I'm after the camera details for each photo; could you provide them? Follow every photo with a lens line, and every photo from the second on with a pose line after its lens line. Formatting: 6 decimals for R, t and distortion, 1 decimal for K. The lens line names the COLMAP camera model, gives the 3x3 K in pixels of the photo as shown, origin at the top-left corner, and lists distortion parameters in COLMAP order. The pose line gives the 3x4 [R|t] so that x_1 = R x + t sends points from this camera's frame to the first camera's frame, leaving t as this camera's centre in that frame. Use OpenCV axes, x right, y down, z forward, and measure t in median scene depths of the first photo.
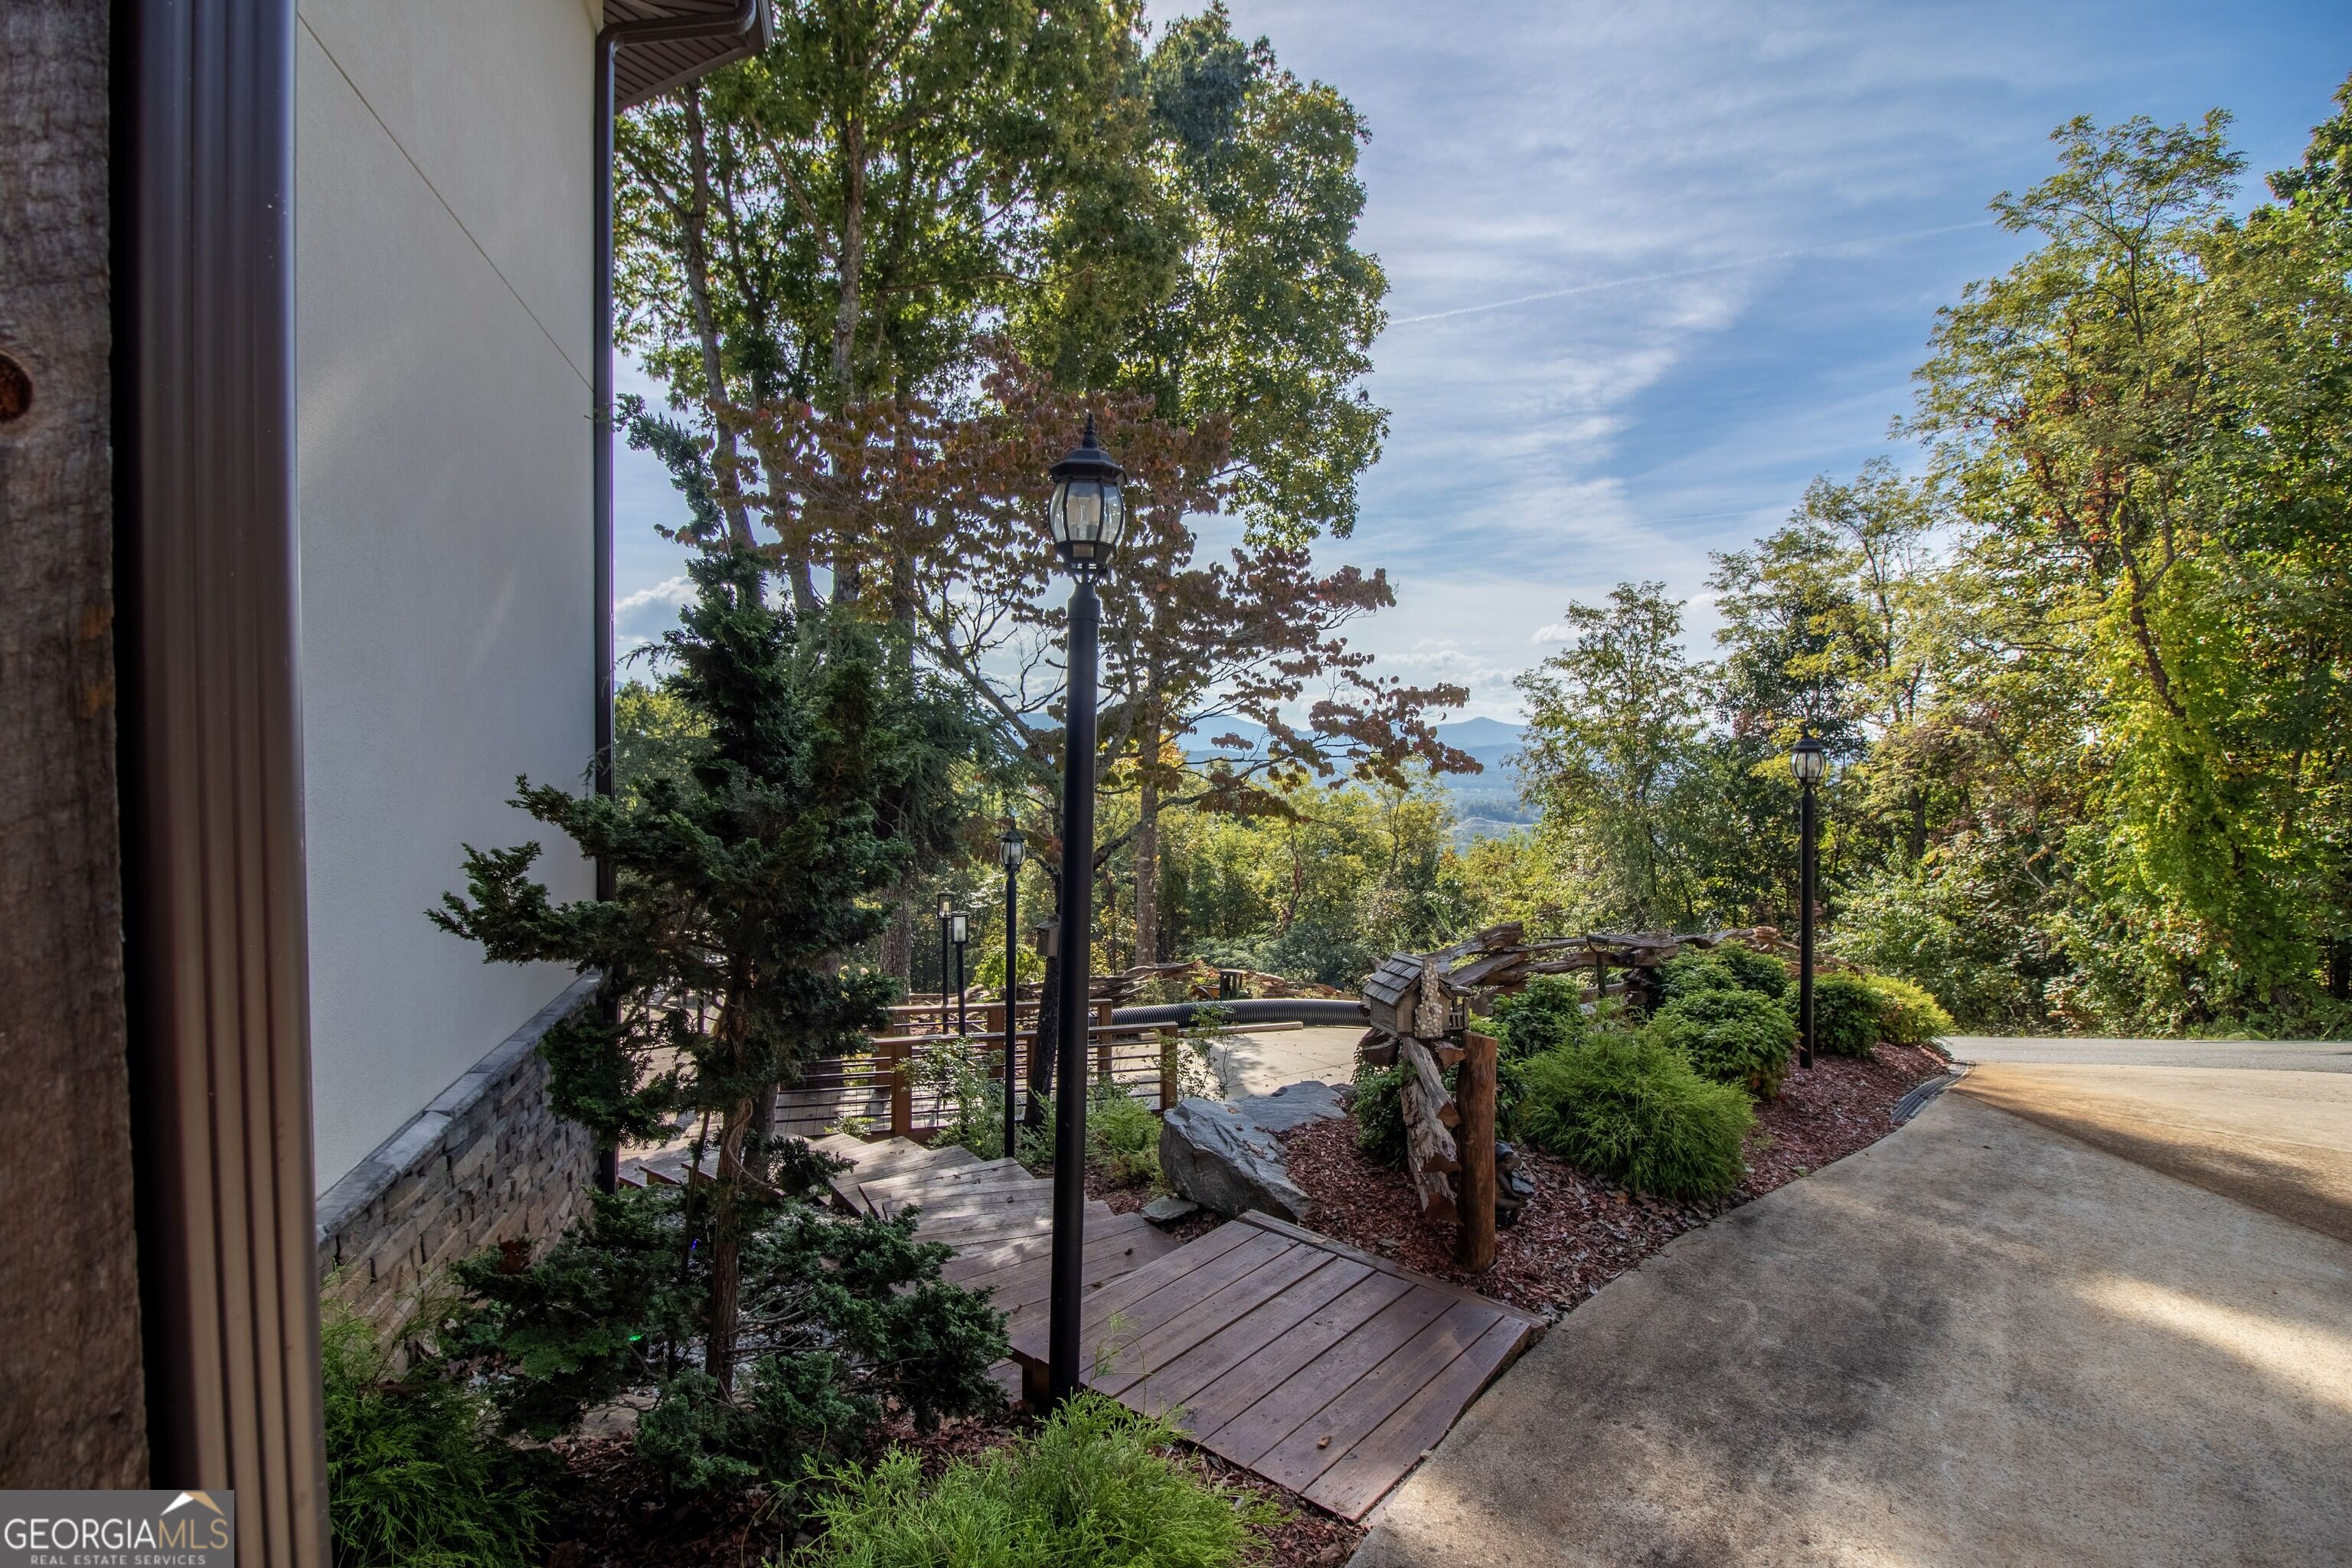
lens RADIAL K [[1122.1, 0, 1159.2], [0, 1122.1, 781.7], [0, 0, 1]] dist [-0.023971, -0.001013]
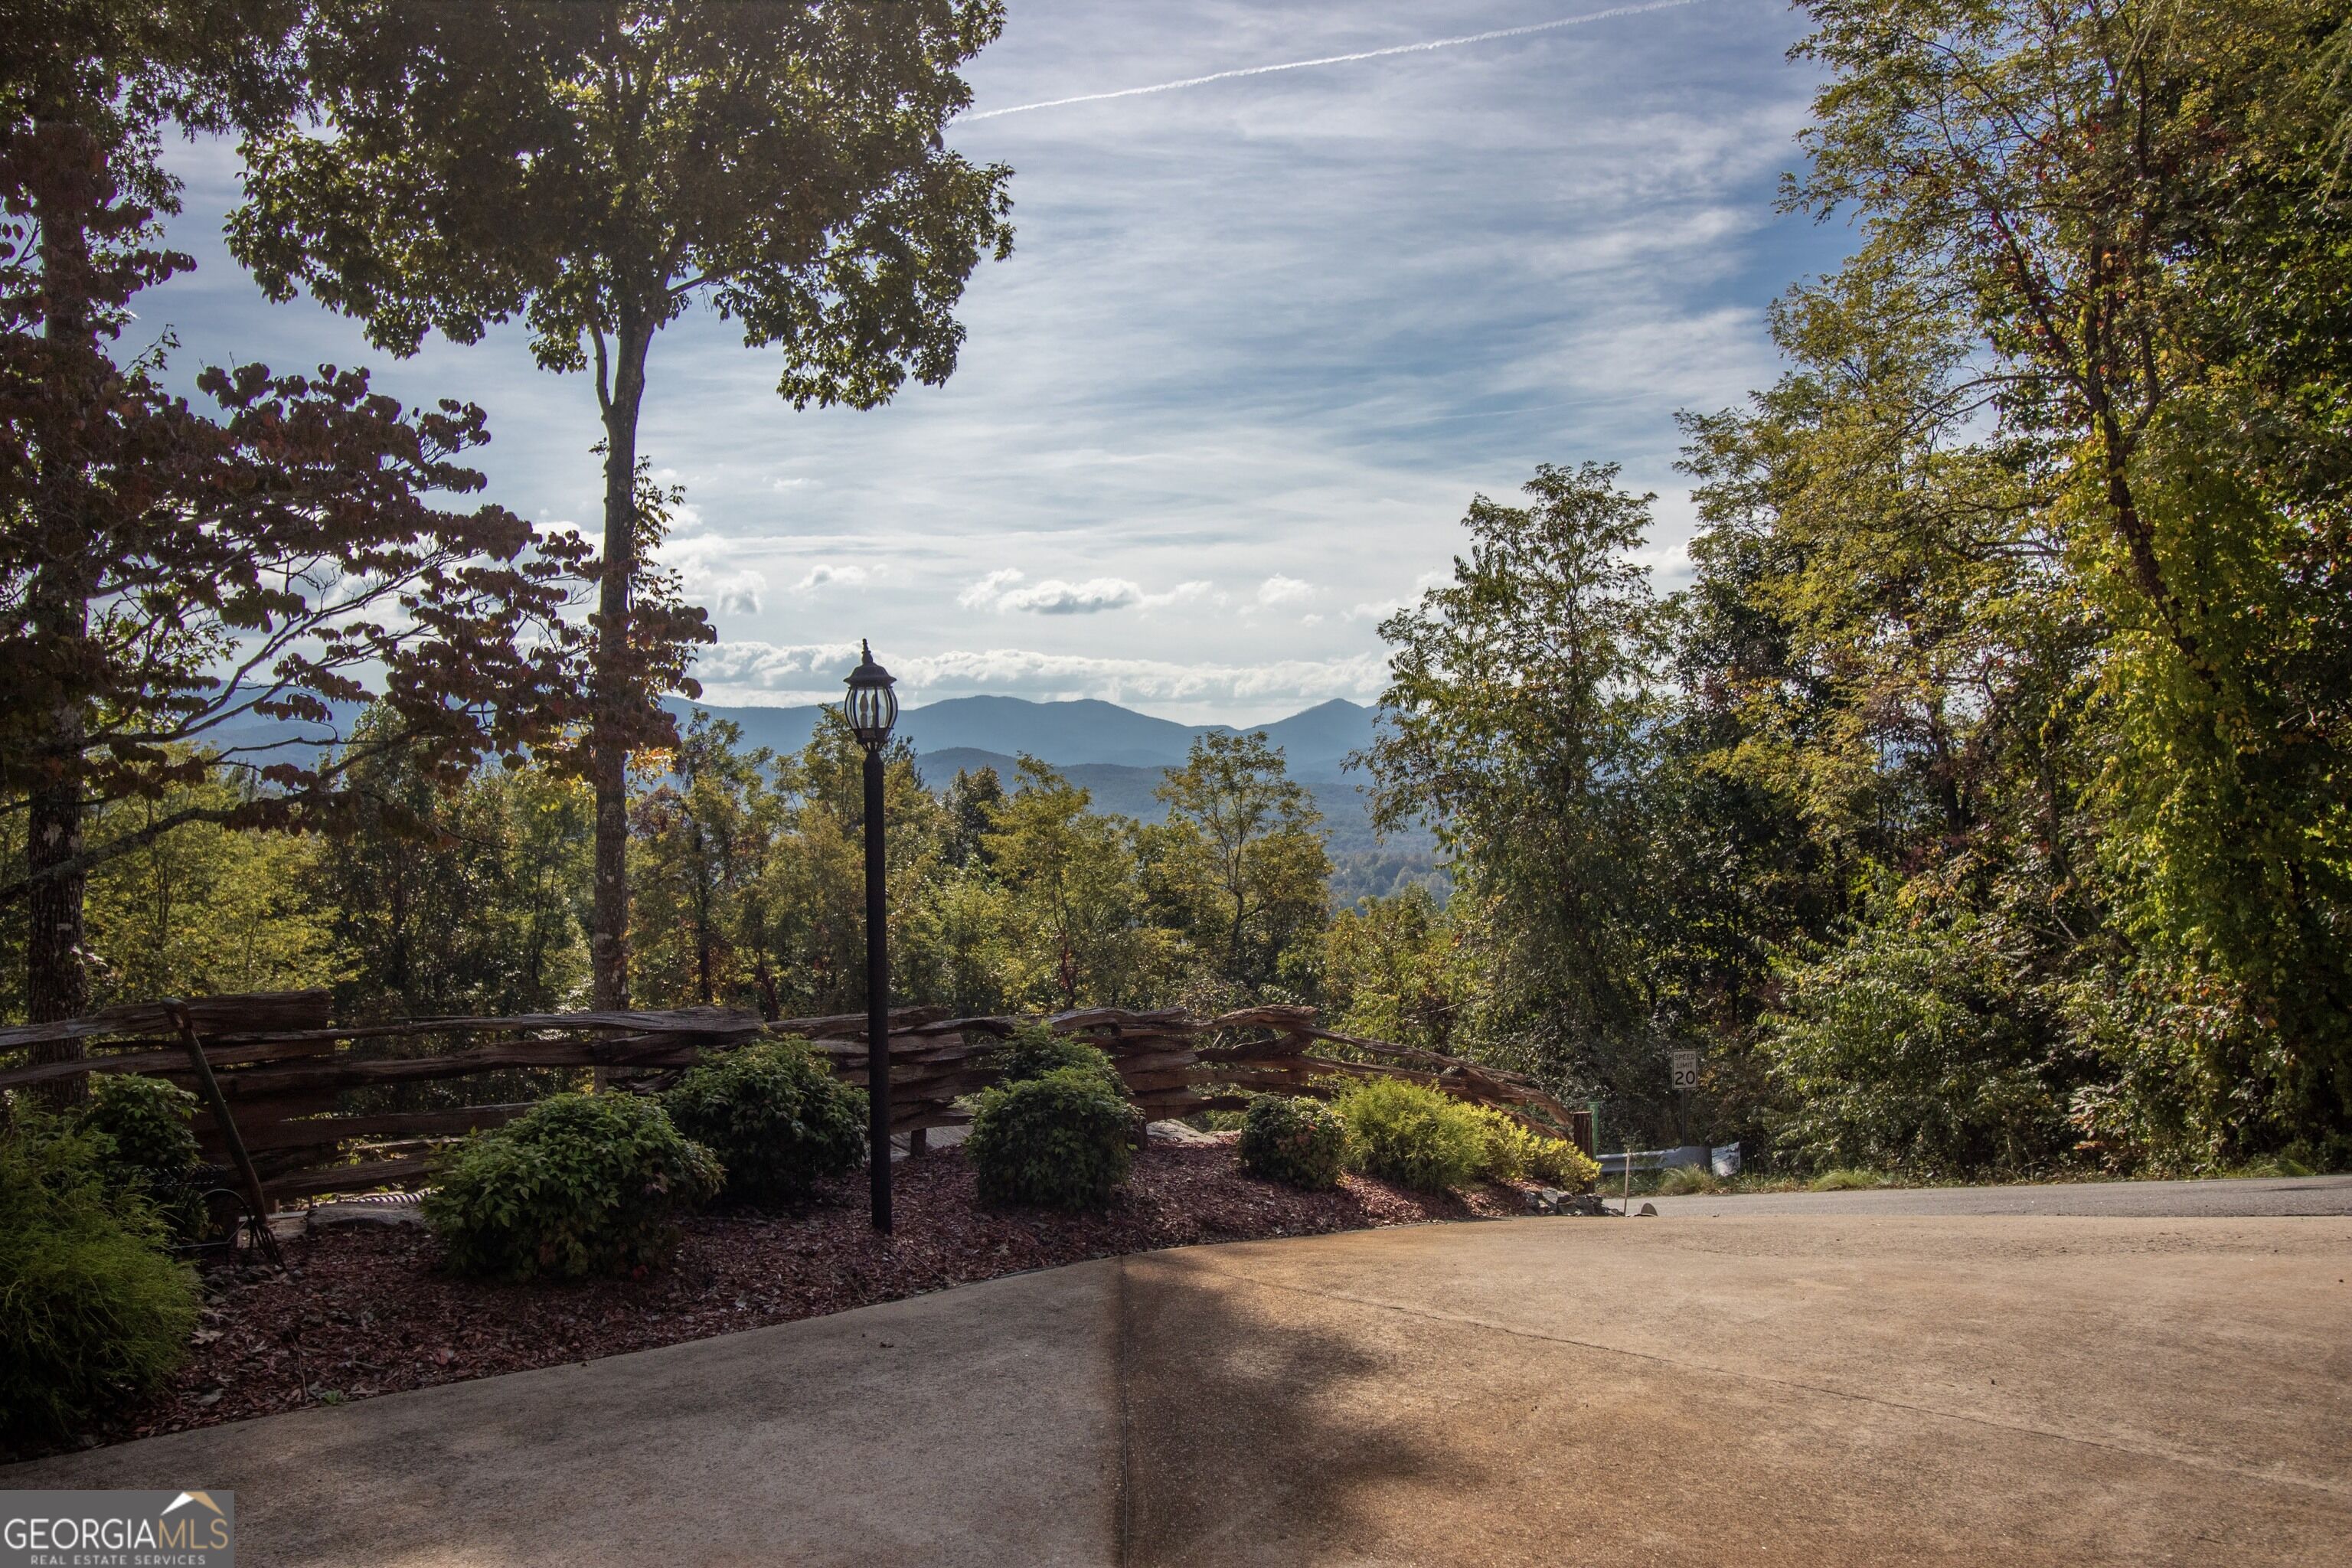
lens RADIAL K [[1886.7, 0, 1176.0], [0, 1886.7, 784.0], [0, 0, 1]] dist [-0.011160, -0.005369]
pose [[0.996358, -0.023491, 0.081964, 0.128003], [0.025023, 0.999530, -0.017706, 0.008560], [-0.081510, 0.019692, 0.996478, -0.002241]]
